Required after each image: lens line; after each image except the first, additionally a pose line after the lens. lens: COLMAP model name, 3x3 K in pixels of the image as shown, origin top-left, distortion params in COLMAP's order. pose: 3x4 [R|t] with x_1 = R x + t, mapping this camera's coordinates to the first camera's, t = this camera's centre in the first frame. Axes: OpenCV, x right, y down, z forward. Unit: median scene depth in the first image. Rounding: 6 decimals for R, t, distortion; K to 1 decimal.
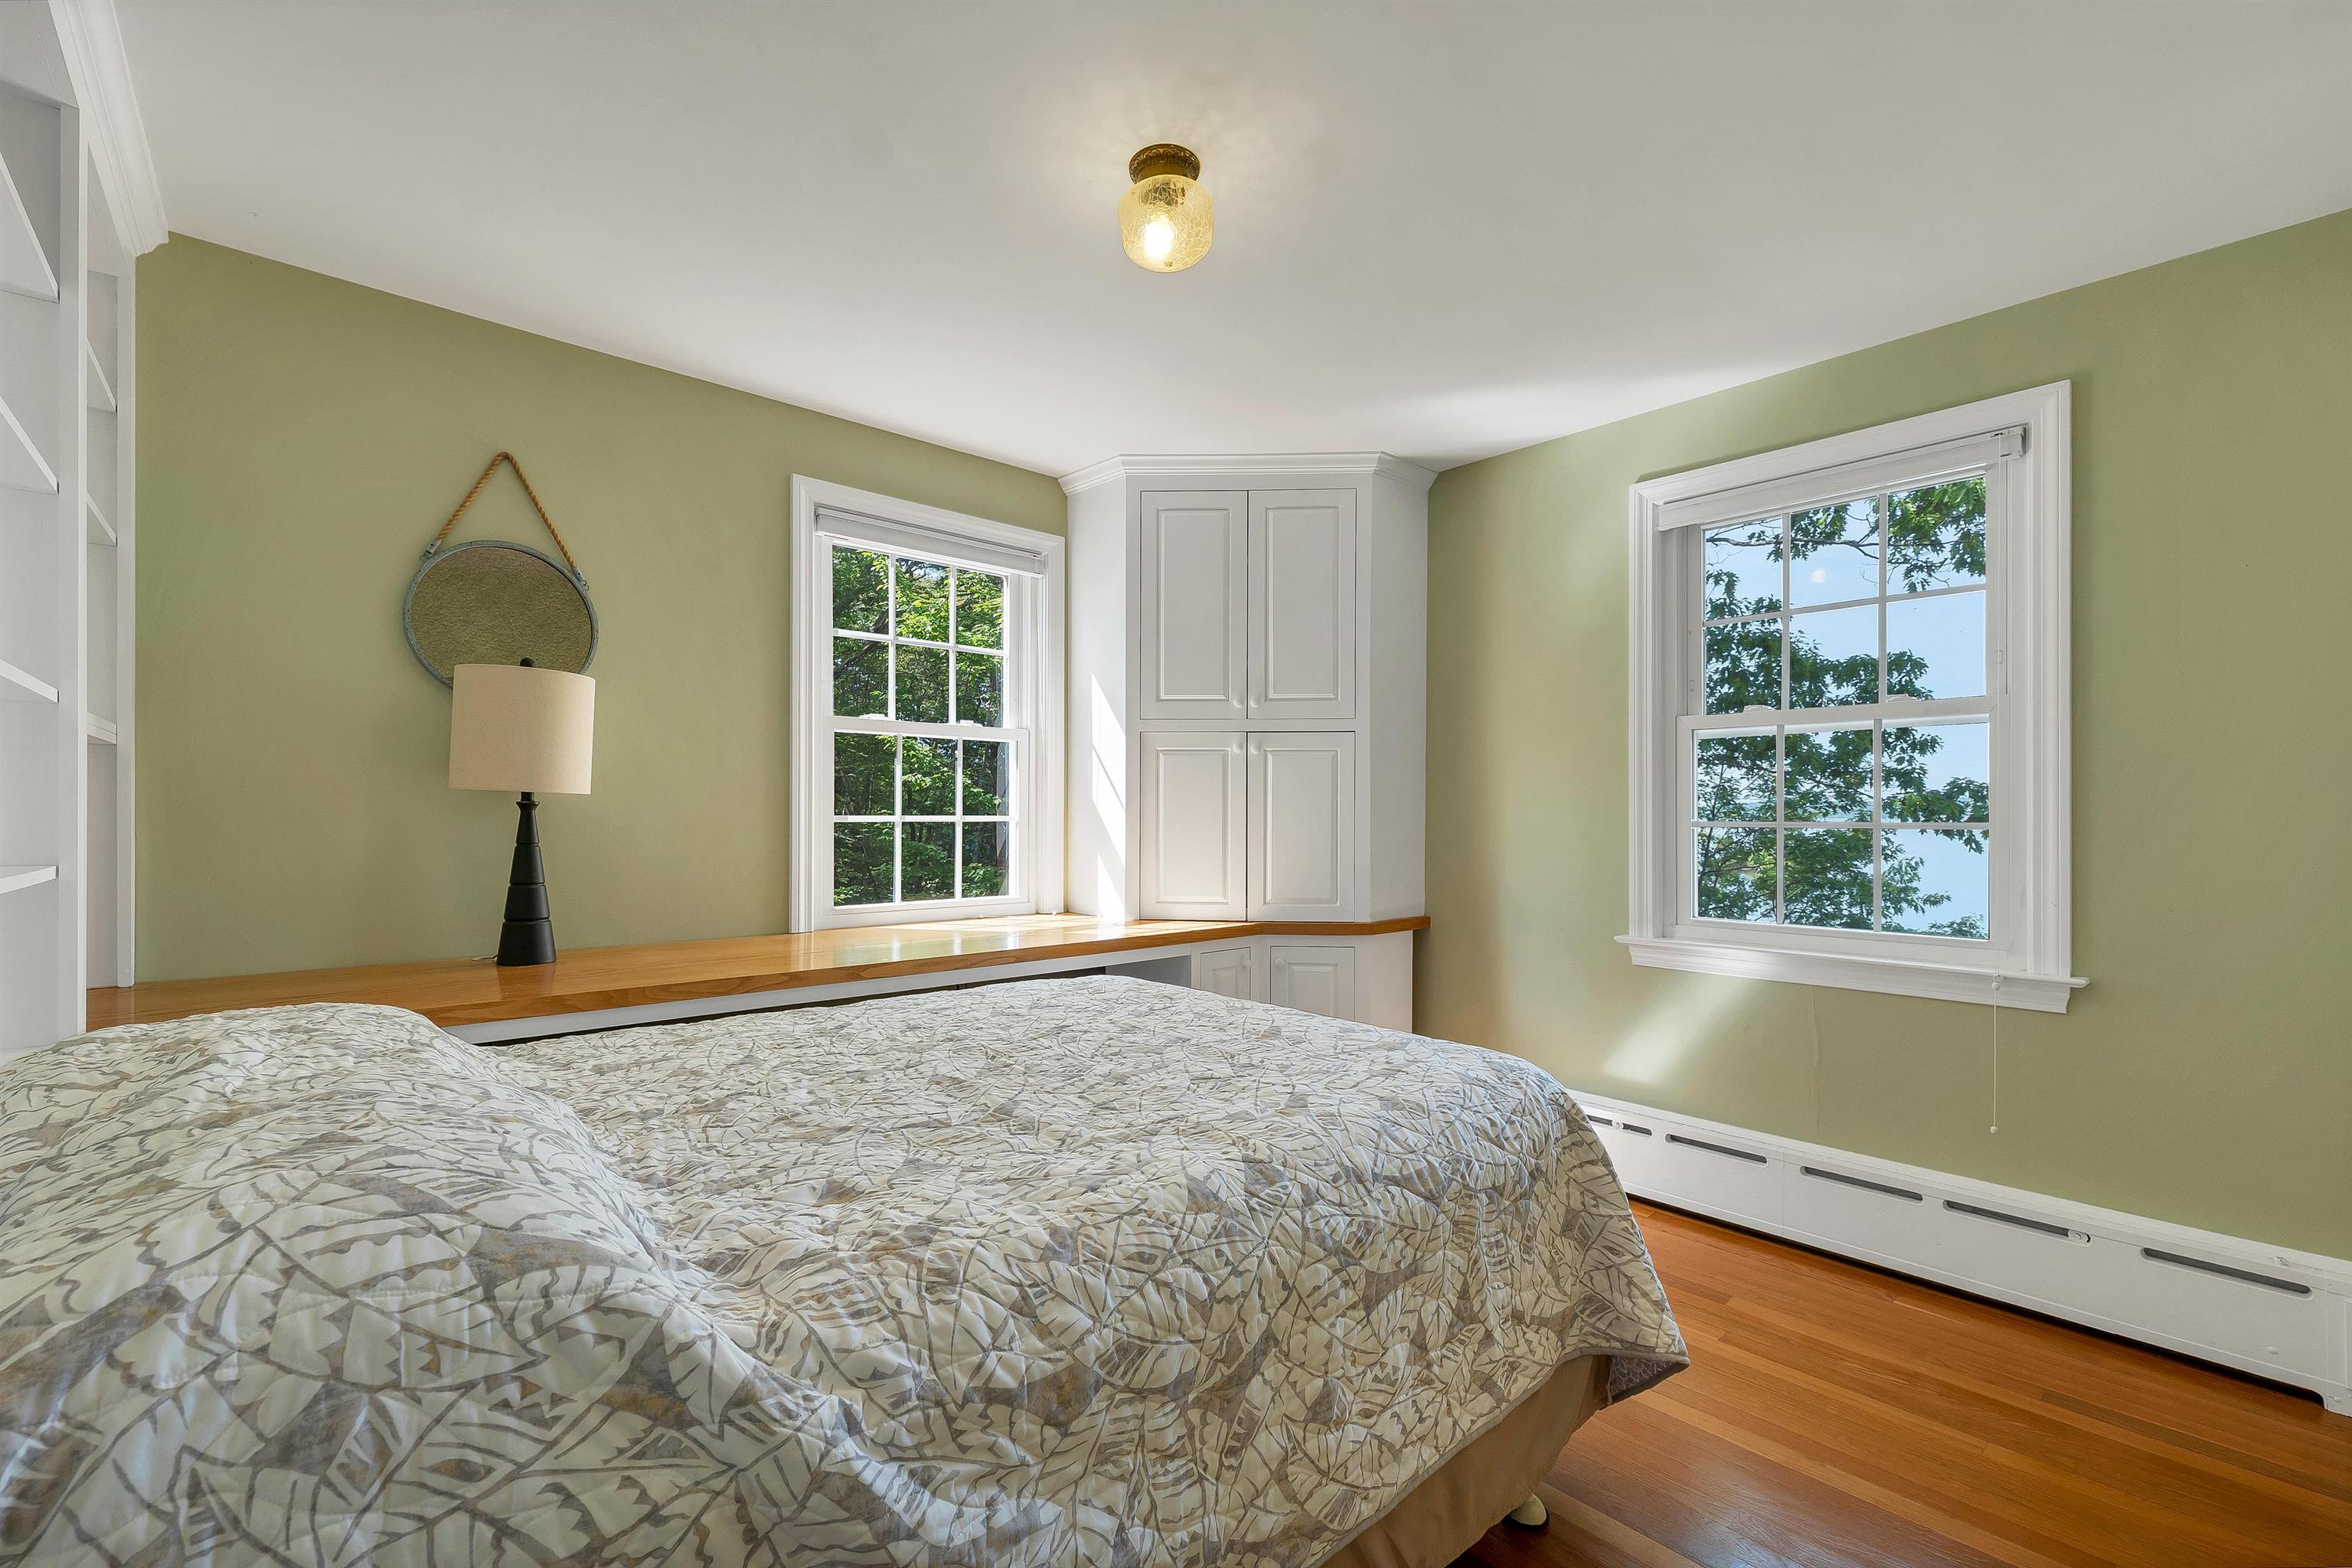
lens RADIAL K [[978.0, 0, 1179.2], [0, 978.0, 810.2], [0, 0, 1]] dist [-0.000921, -0.000075]
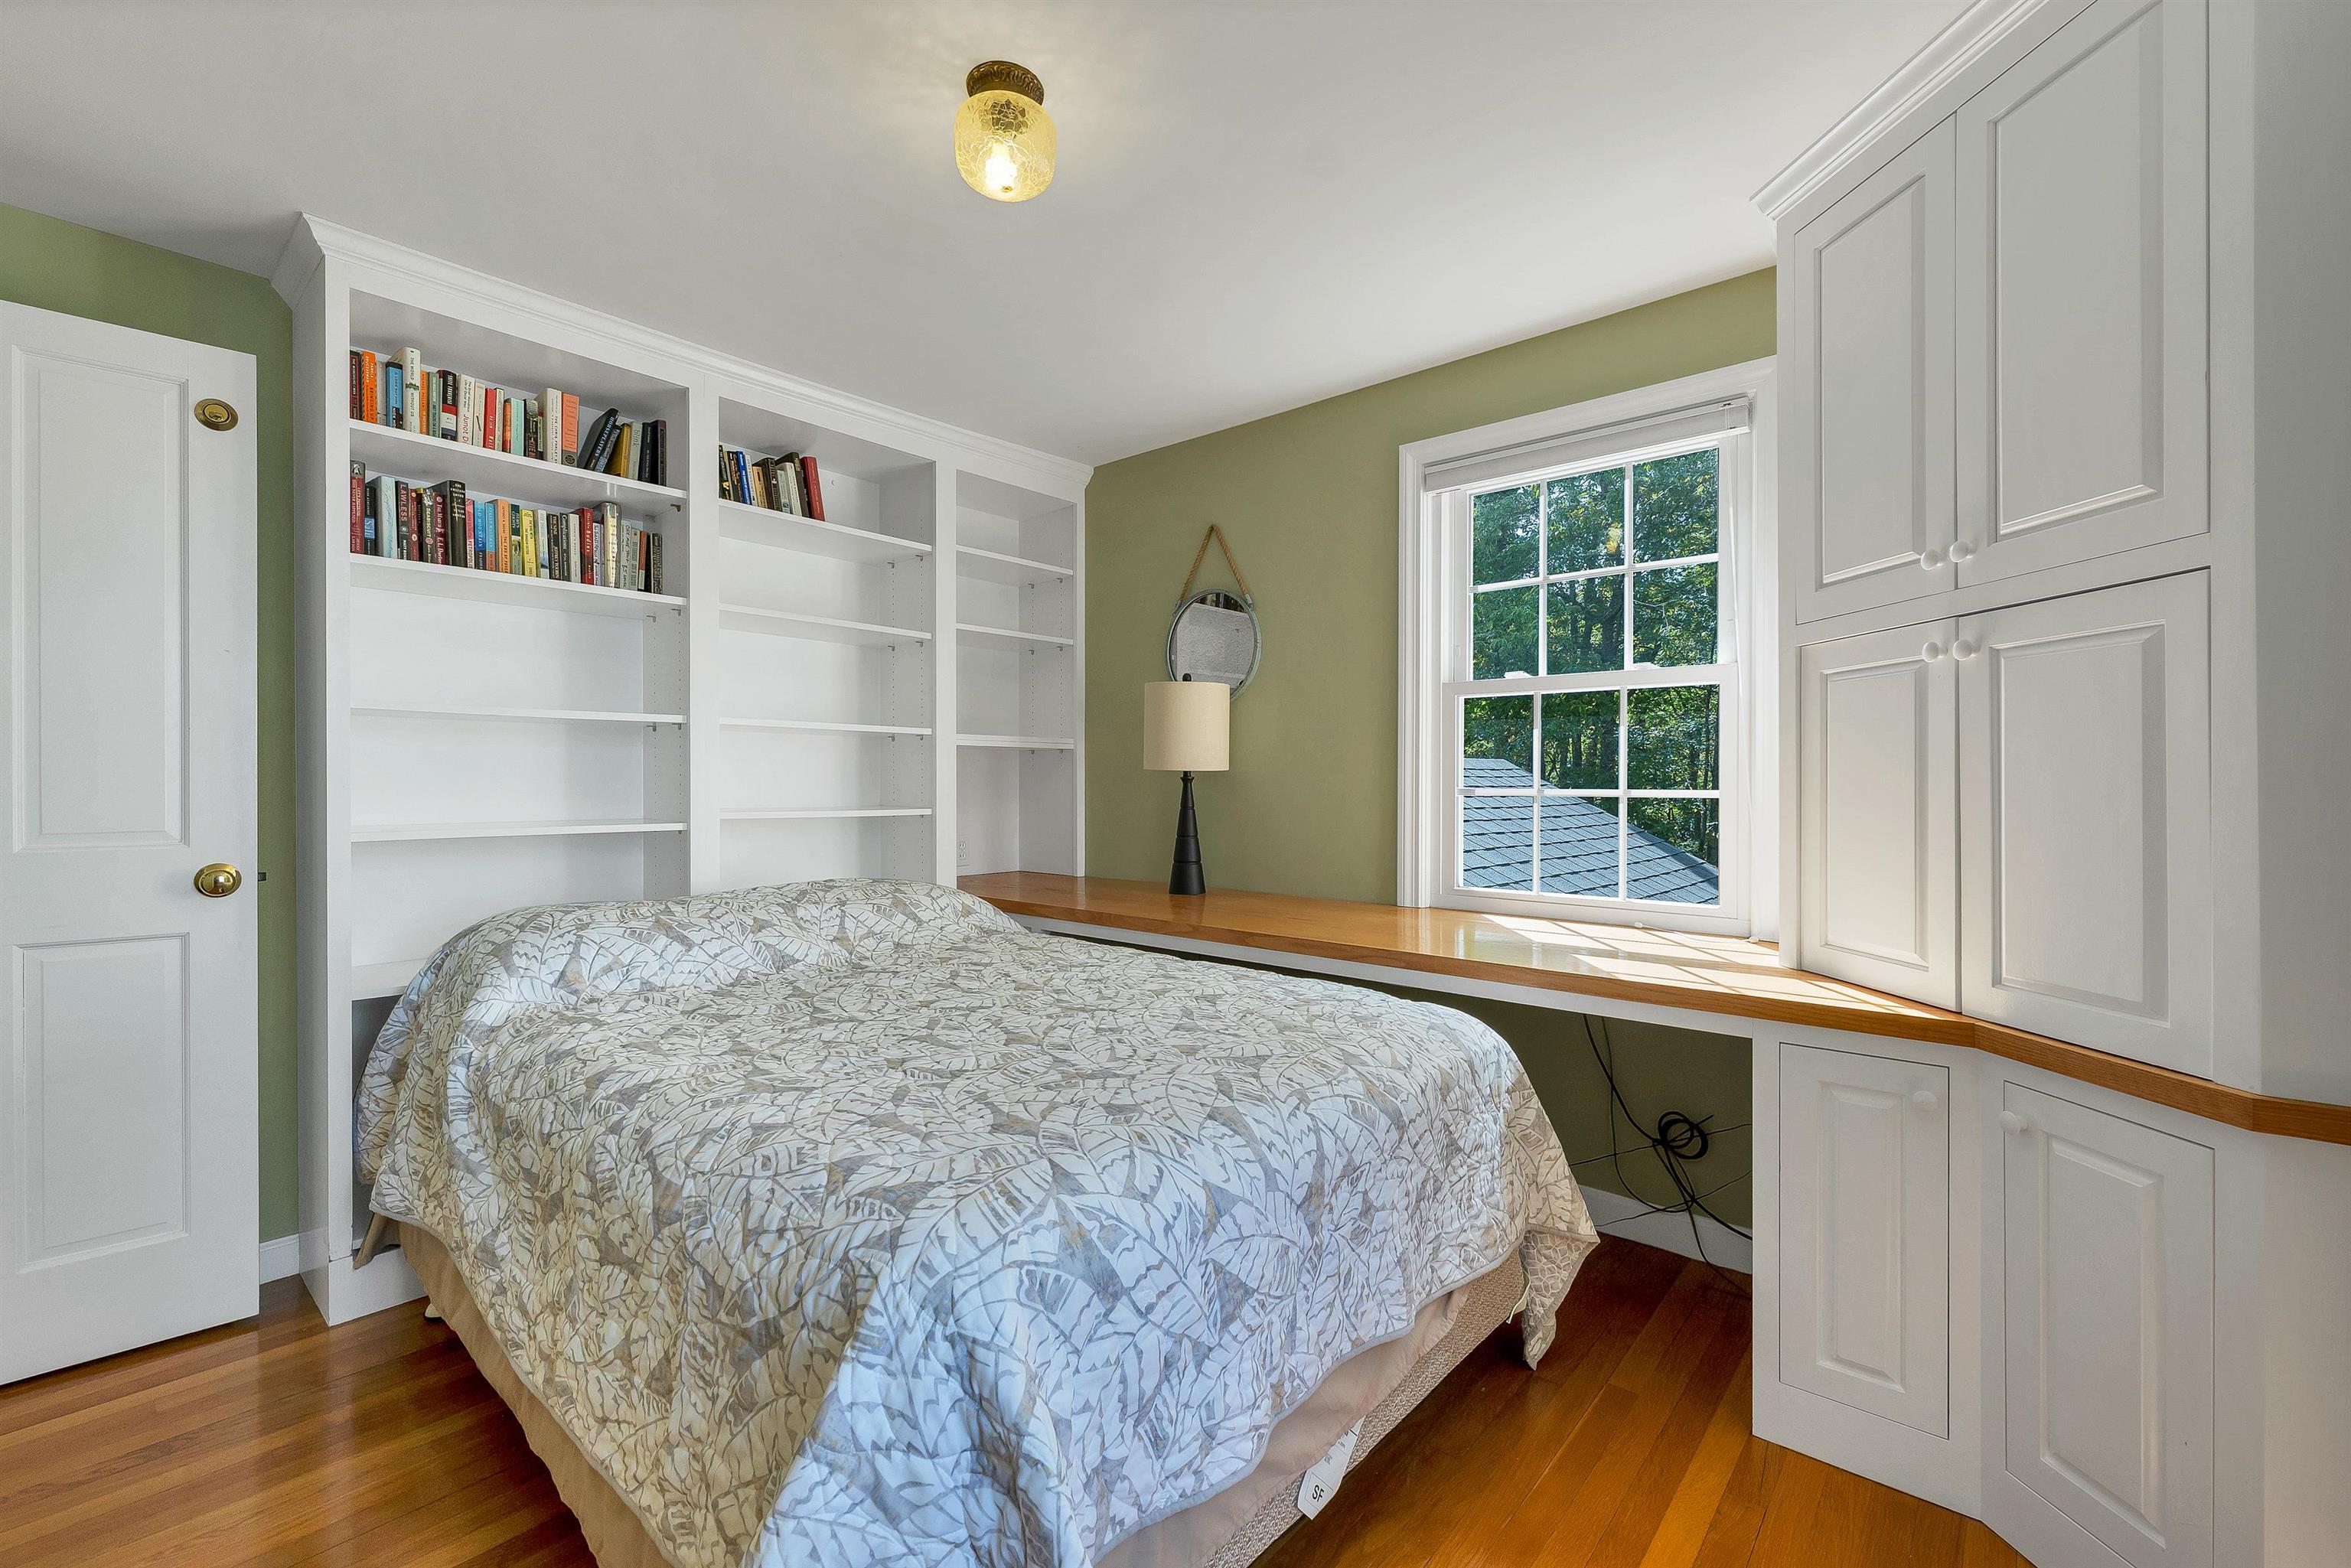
lens RADIAL K [[999.2, 0, 1183.5], [0, 999.2, 786.3], [0, 0, 1]] dist [0.004010, 0.000255]
pose [[0.123901, 0.000719, -0.992294, 0.590108], [0.001968, 0.999998, 0.000970, 0.001269], [0.992293, -0.002073, 0.123900, 0.654513]]
